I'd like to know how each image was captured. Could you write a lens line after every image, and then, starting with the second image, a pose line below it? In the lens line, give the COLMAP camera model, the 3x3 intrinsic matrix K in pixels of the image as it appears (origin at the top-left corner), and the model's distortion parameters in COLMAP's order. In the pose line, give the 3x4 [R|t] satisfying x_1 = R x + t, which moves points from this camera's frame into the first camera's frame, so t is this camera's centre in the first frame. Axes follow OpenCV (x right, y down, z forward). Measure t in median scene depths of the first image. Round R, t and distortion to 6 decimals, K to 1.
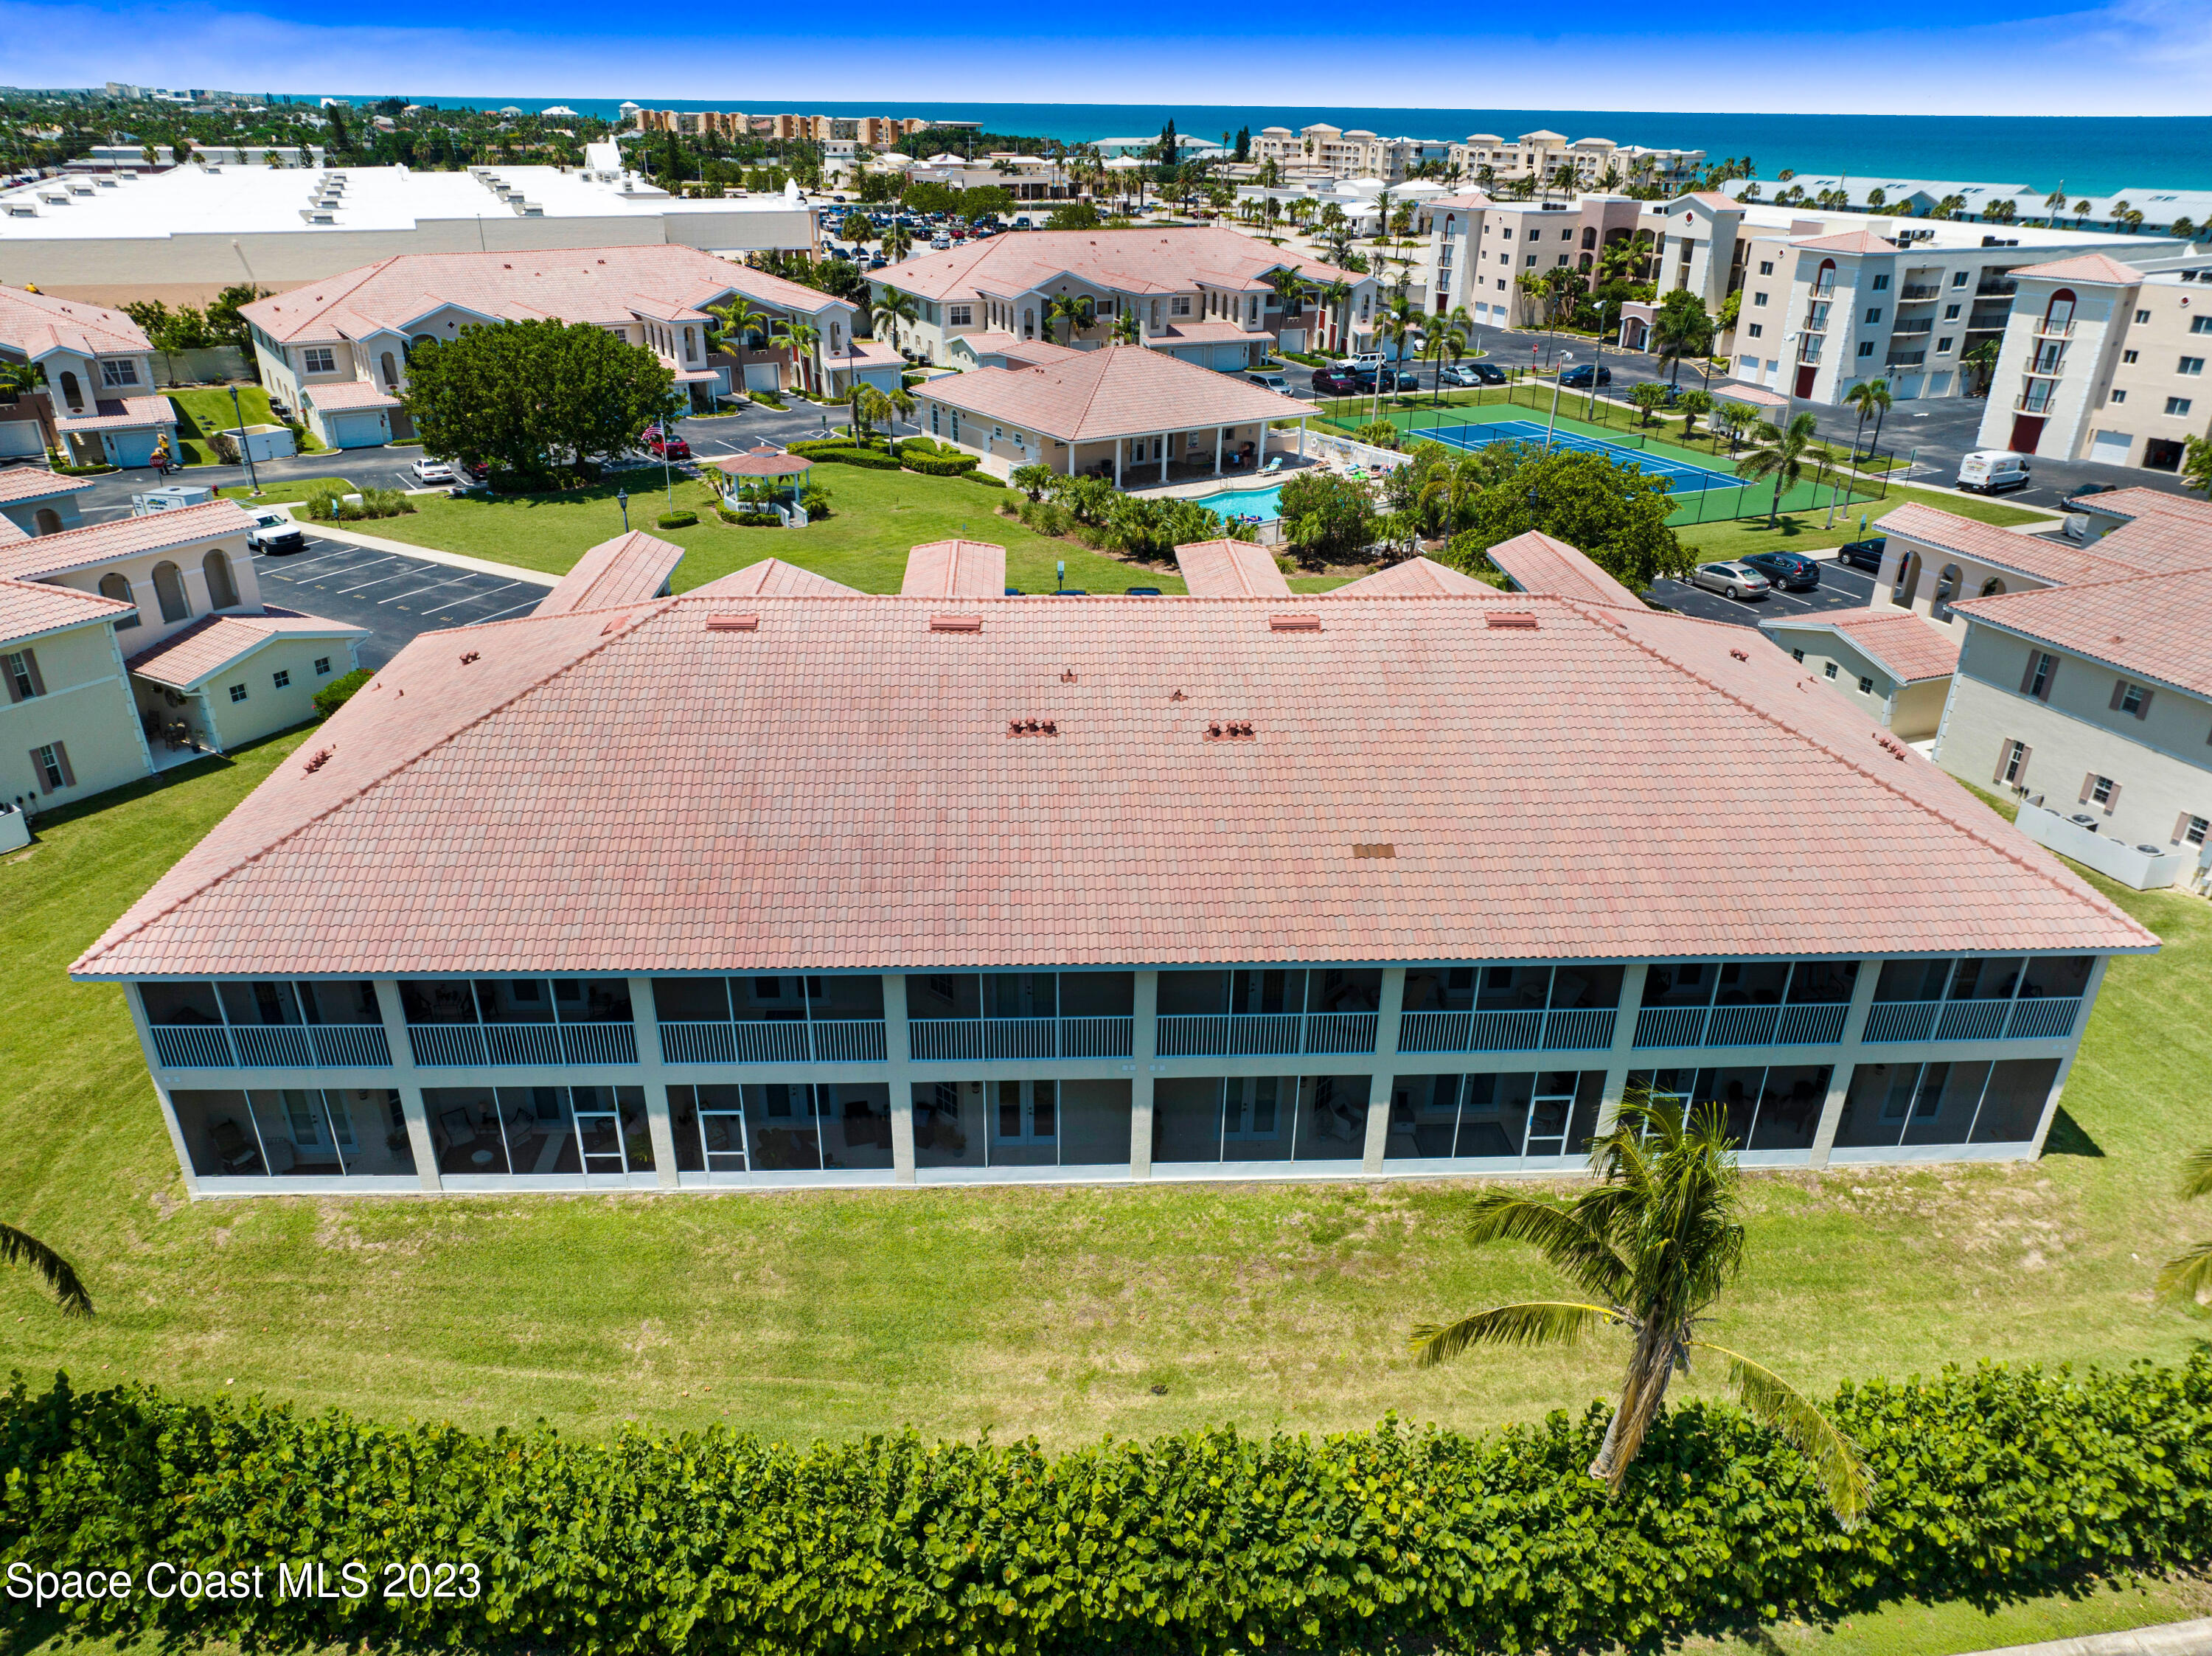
lens RADIAL K [[1657.4, 0, 1106.0], [0, 1657.4, 828.0], [0, 0, 1]] dist [-0.108048, 0.088379]
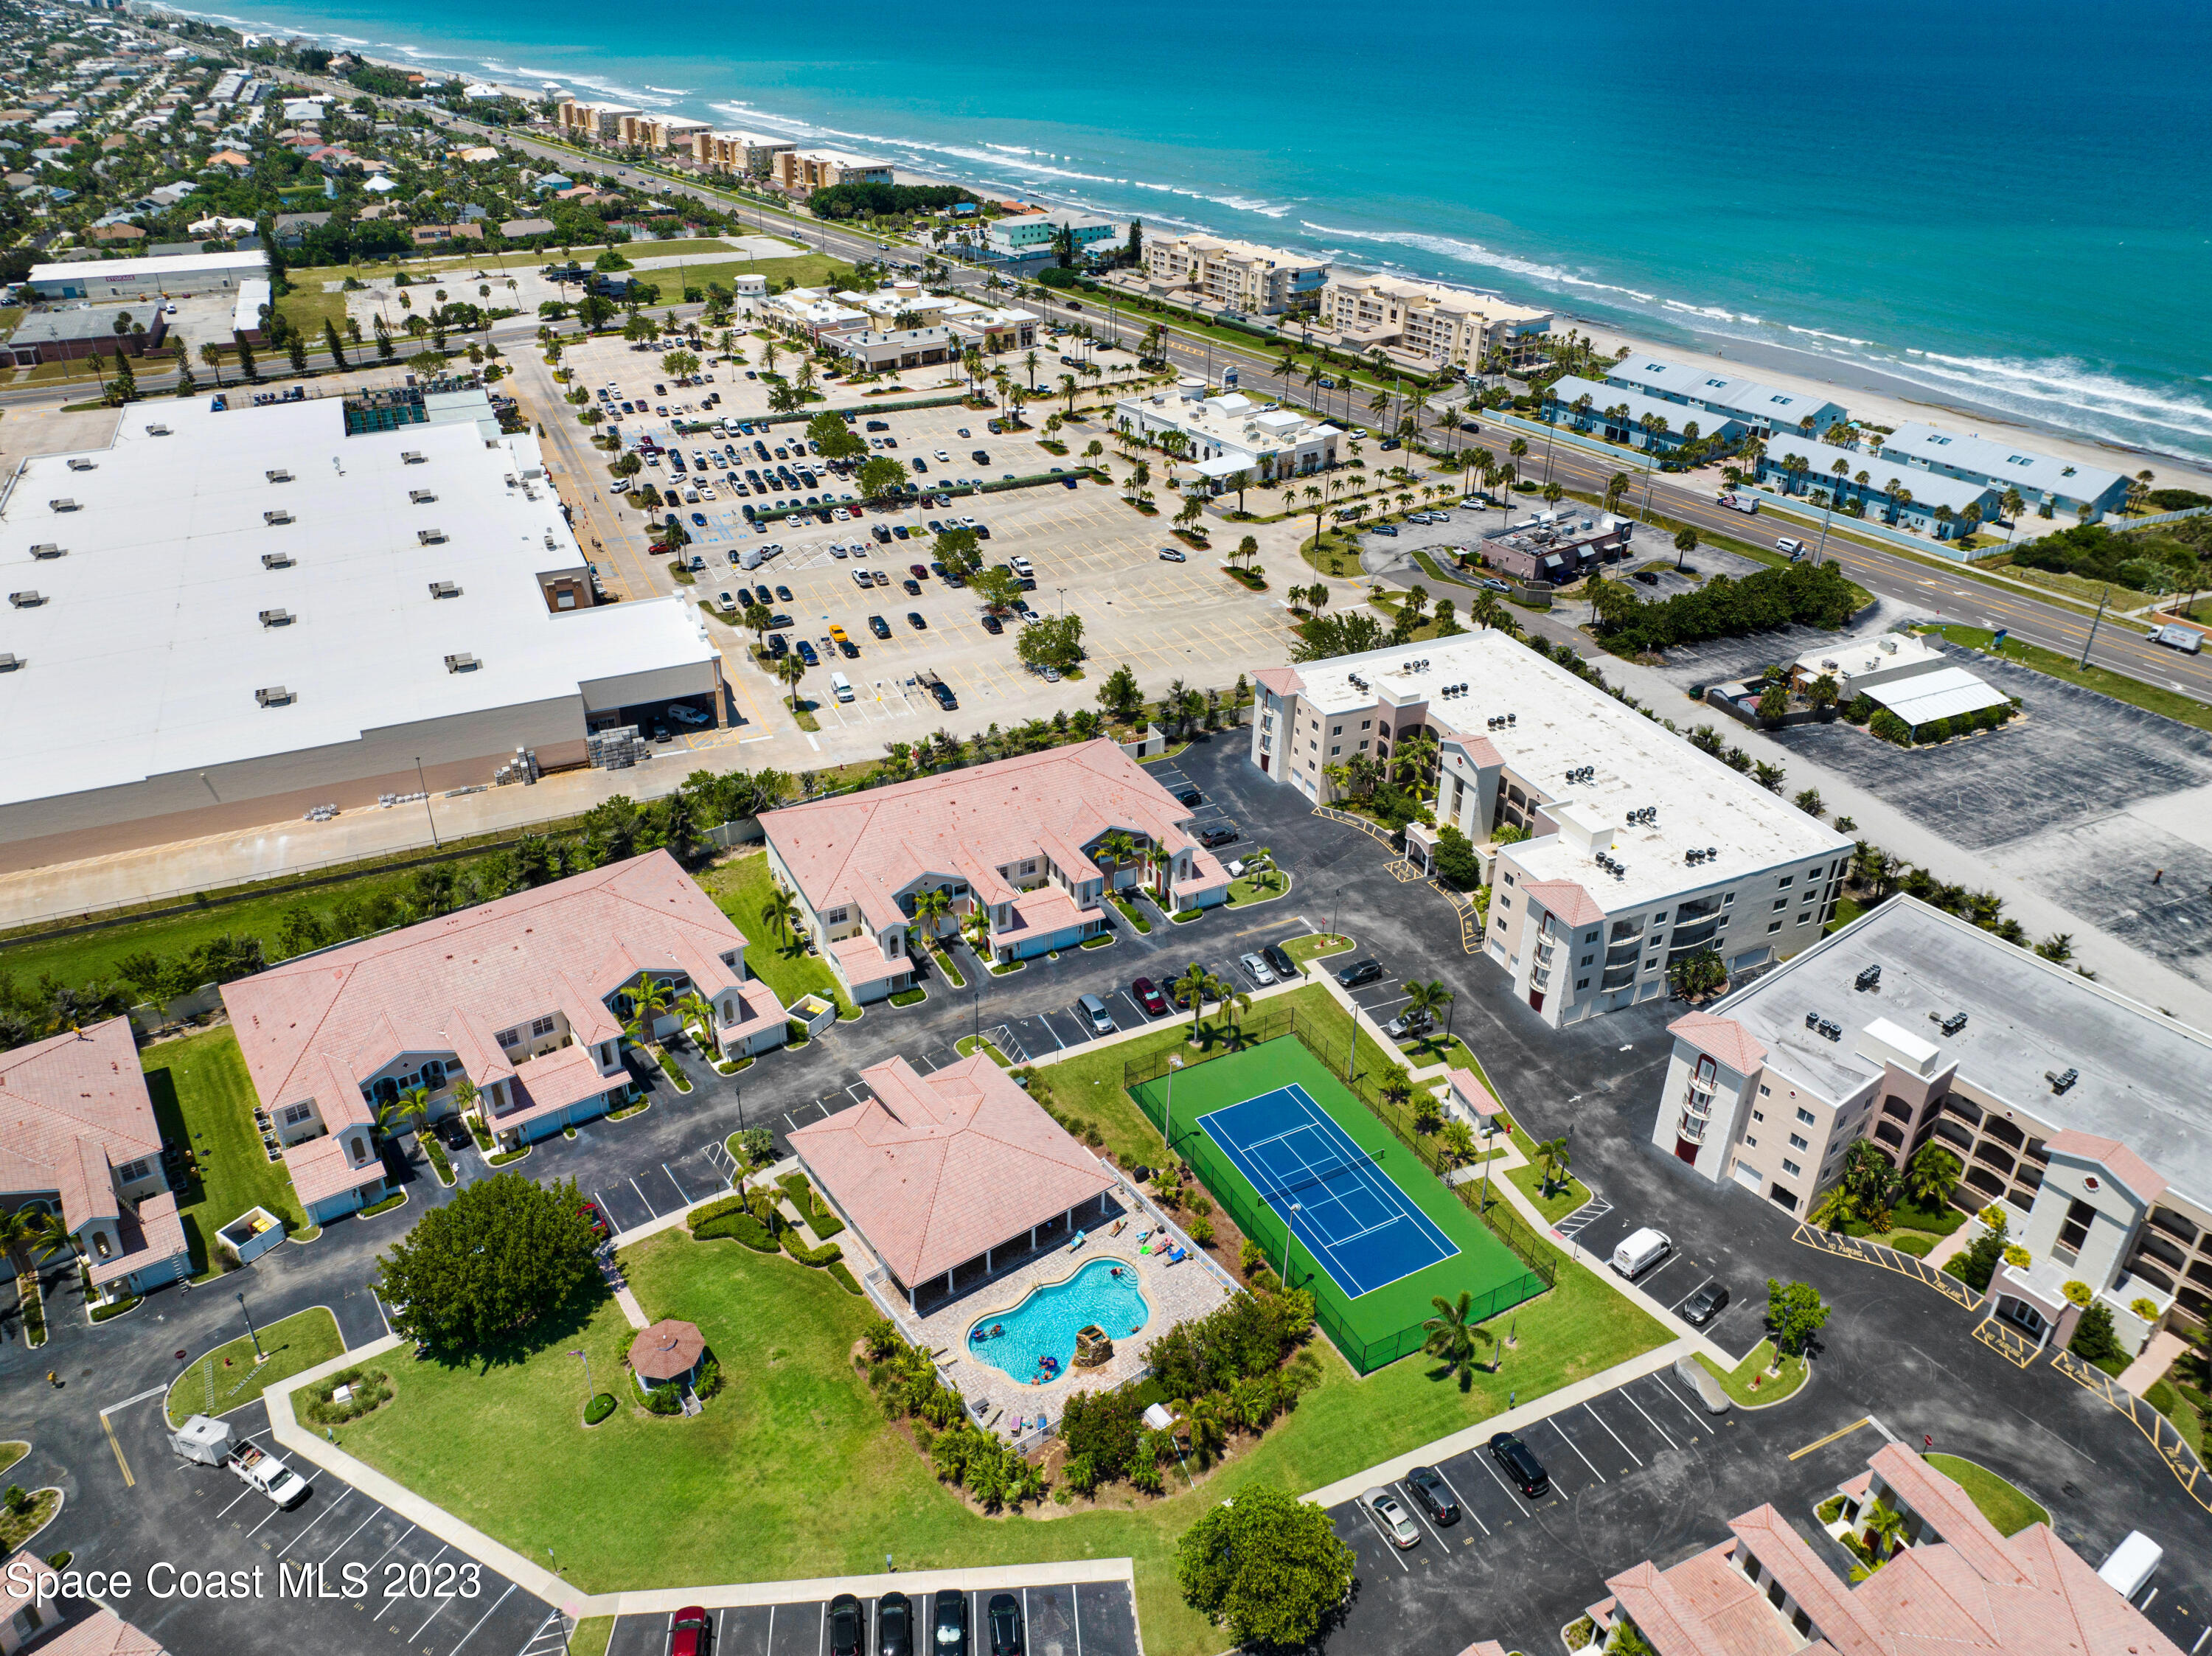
lens RADIAL K [[1566.0, 0, 1106.0], [0, 1566.0, 828.0], [0, 0, 1]] dist [-0.038022, -0.002216]
pose [[0.998374, -0.042895, 0.037534, 0.059872], [0.042008, 0.998826, 0.024123, -0.365602], [-0.038525, -0.022507, 0.999004, -0.121148]]
